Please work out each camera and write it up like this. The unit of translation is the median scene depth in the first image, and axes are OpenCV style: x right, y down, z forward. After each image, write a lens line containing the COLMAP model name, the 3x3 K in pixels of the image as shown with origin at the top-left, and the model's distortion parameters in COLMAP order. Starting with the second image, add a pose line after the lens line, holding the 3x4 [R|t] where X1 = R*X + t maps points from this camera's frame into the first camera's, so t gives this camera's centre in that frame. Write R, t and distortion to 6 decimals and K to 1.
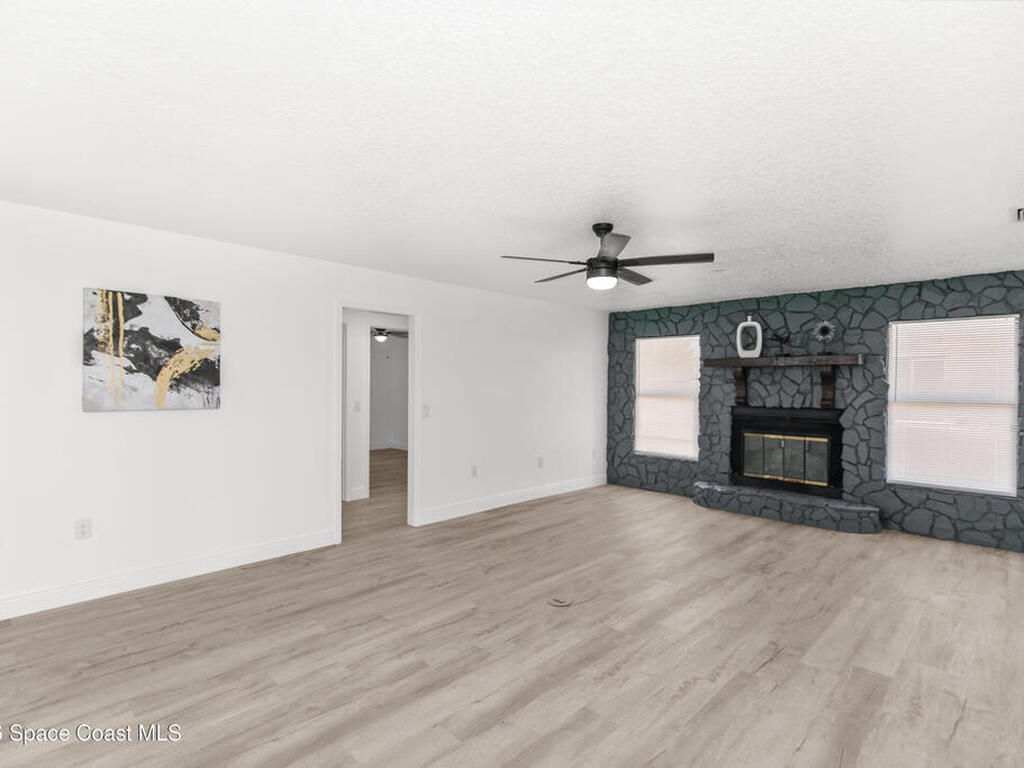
lens RADIAL K [[519.4, 0, 513.5], [0, 519.4, 389.6], [0, 0, 1]] dist [0.006430, 0.000173]
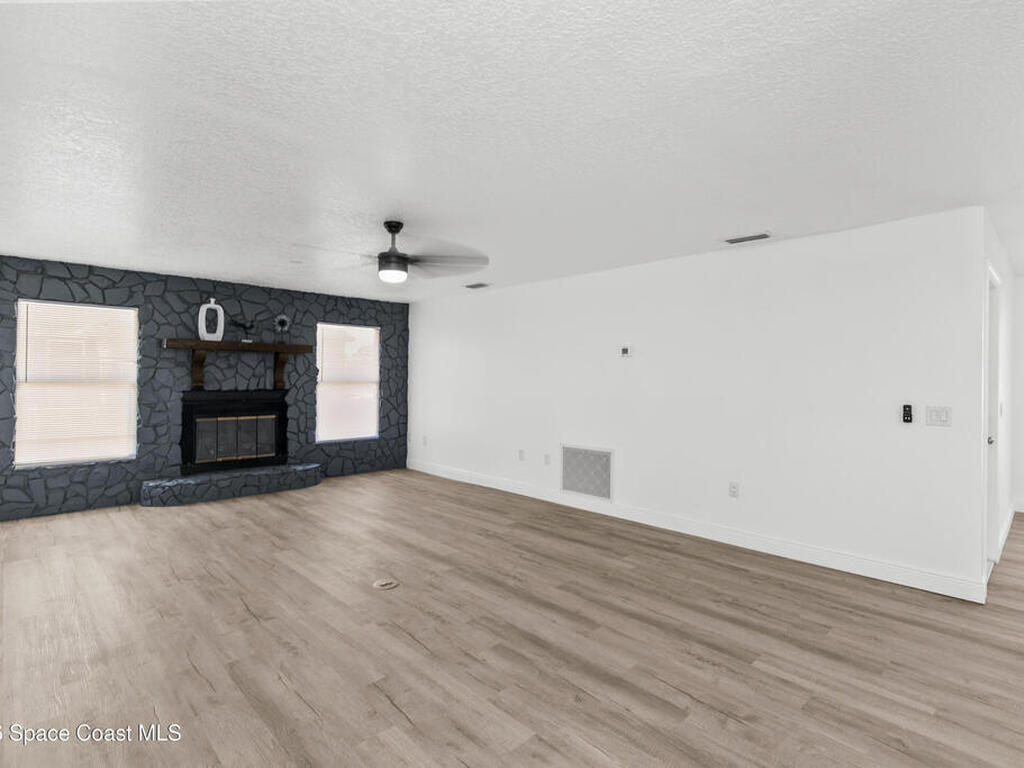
lens RADIAL K [[519.4, 0, 507.5], [0, 519.4, 382.2], [0, 0, 1]] dist [0.006430, 0.000173]
pose [[0.044045, -0.021945, 0.998788, -0.554433], [0.000411, 0.999759, 0.021948, -0.005240], [-0.999029, -0.000556, 0.044043, 0.440899]]
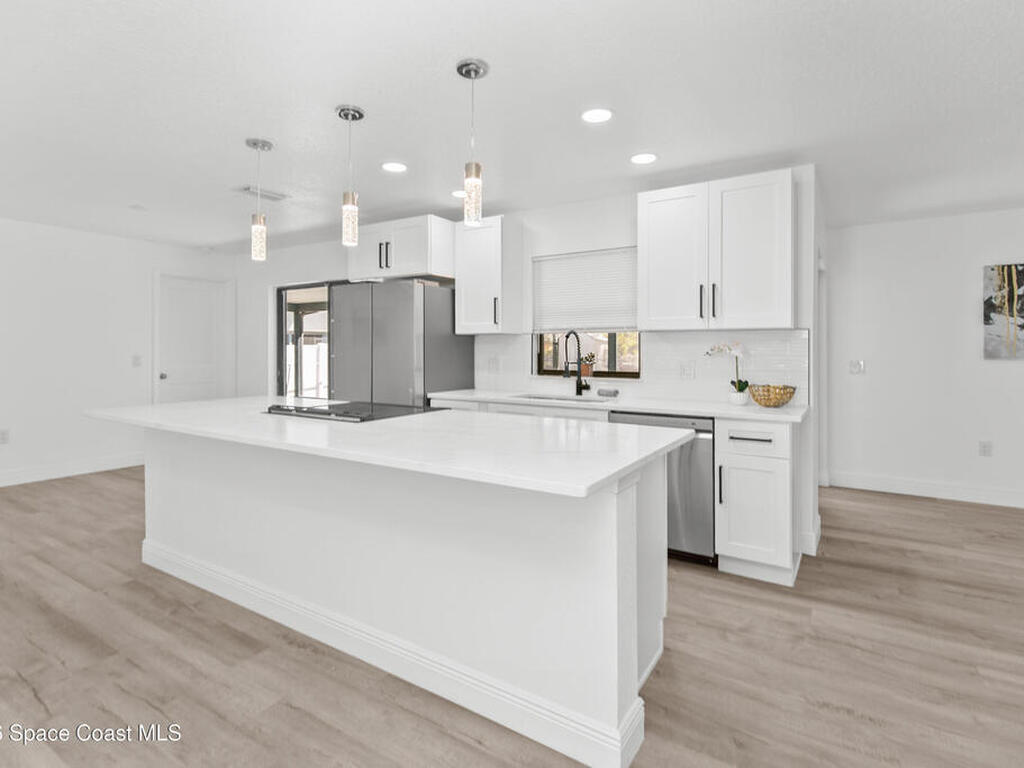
lens RADIAL K [[519.4, 0, 511.0], [0, 519.4, 346.8], [0, 0, 1]] dist [0.006430, 0.000173]
pose [[0.192374, -0.022047, -0.981074, 0.145328], [-0.005425, 0.999708, -0.023530, 0.027633], [0.981307, 0.009849, 0.192199, -0.256392]]
